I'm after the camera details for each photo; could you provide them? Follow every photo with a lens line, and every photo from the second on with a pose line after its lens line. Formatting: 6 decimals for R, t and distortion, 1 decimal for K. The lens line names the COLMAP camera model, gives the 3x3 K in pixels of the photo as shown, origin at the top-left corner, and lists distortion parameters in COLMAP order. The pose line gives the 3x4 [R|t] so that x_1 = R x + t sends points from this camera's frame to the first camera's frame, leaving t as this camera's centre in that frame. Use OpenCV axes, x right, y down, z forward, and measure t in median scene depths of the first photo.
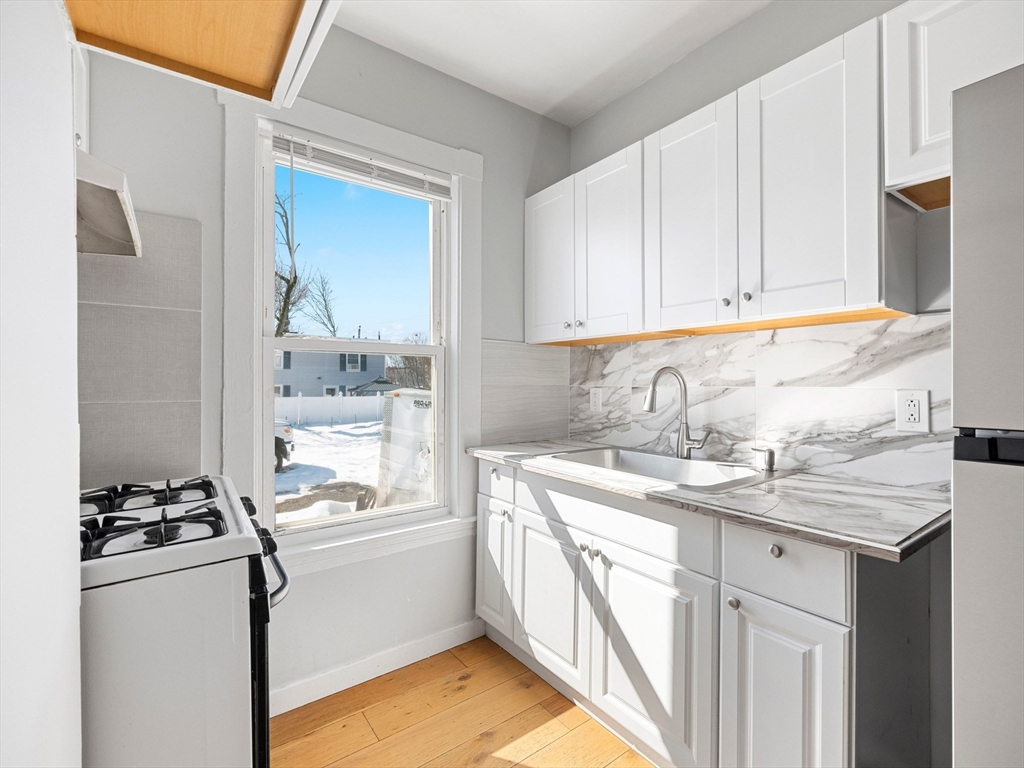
lens RADIAL K [[468.1, 0, 511.0], [0, 468.1, 384.6], [0, 0, 1]] dist [0.000916, -0.000187]
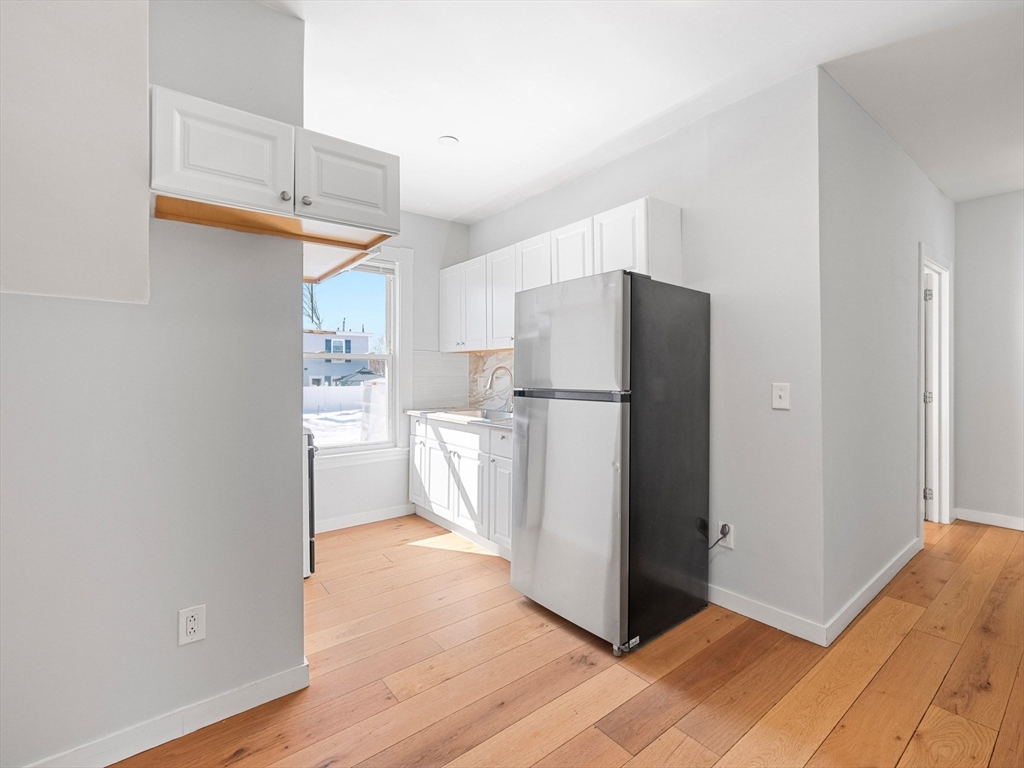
lens RADIAL K [[468.1, 0, 513.0], [0, 468.1, 372.8], [0, 0, 1]] dist [0.000916, -0.000187]
pose [[0.999442, -0.001449, 0.033383, 0.270050], [0.001579, 0.999991, -0.003875, -0.003272], [-0.033377, 0.003926, 0.999435, -0.845952]]
